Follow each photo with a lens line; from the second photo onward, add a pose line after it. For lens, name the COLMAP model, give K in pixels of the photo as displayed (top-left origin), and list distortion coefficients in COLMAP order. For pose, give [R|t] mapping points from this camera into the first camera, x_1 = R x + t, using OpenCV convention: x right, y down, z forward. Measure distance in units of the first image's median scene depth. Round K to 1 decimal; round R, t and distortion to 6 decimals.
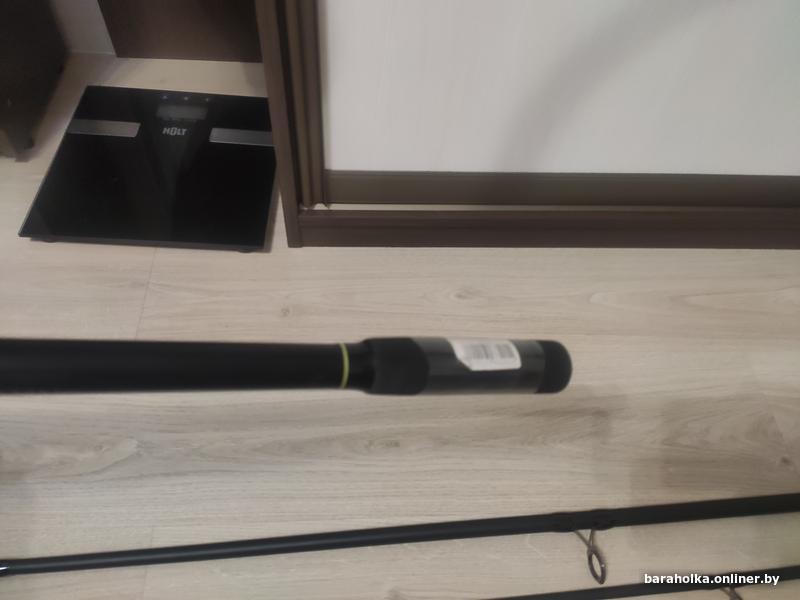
lens RADIAL K [[601.4, 0, 401.2], [0, 601.4, 301.3], [0, 0, 1]] dist [0.053765, -0.069712]
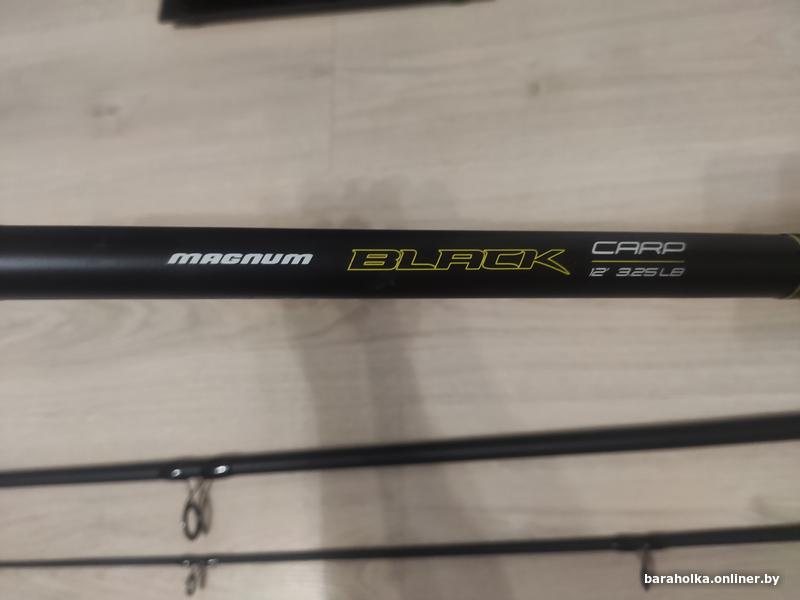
lens RADIAL K [[601.4, 0, 401.8], [0, 601.4, 304.7], [0, 0, 1]] dist [0.053765, -0.069712]
pose [[0.968352, -0.022501, -0.248572, -0.169825], [0.103034, 0.943144, 0.316011, 0.015679], [0.227329, -0.331621, 0.915614, 0.280384]]
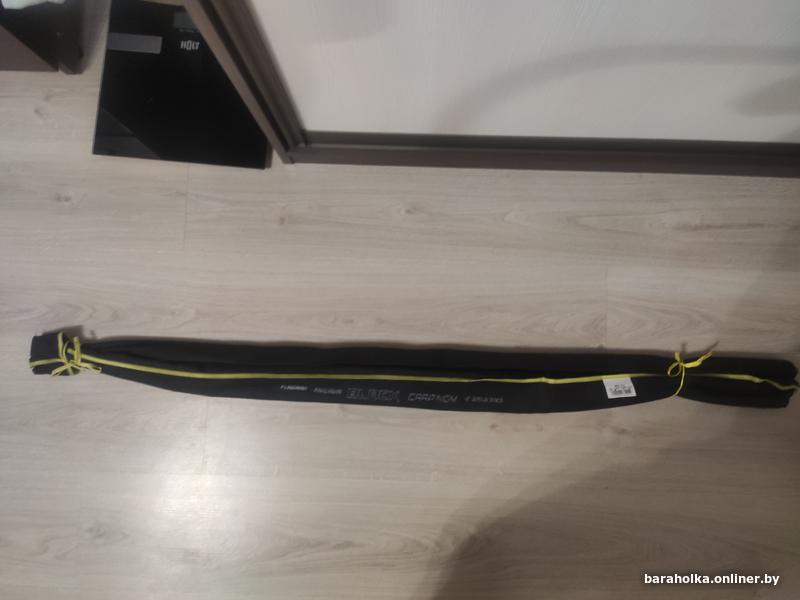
lens RADIAL K [[601.4, 0, 405.3], [0, 601.4, 300.8], [0, 0, 1]] dist [0.053765, -0.069712]
pose [[0.993331, 0.082586, -0.080458, 0.223768], [-0.030807, 0.862553, 0.505027, -0.538993], [0.111107, -0.499180, 0.859345, -0.287663]]
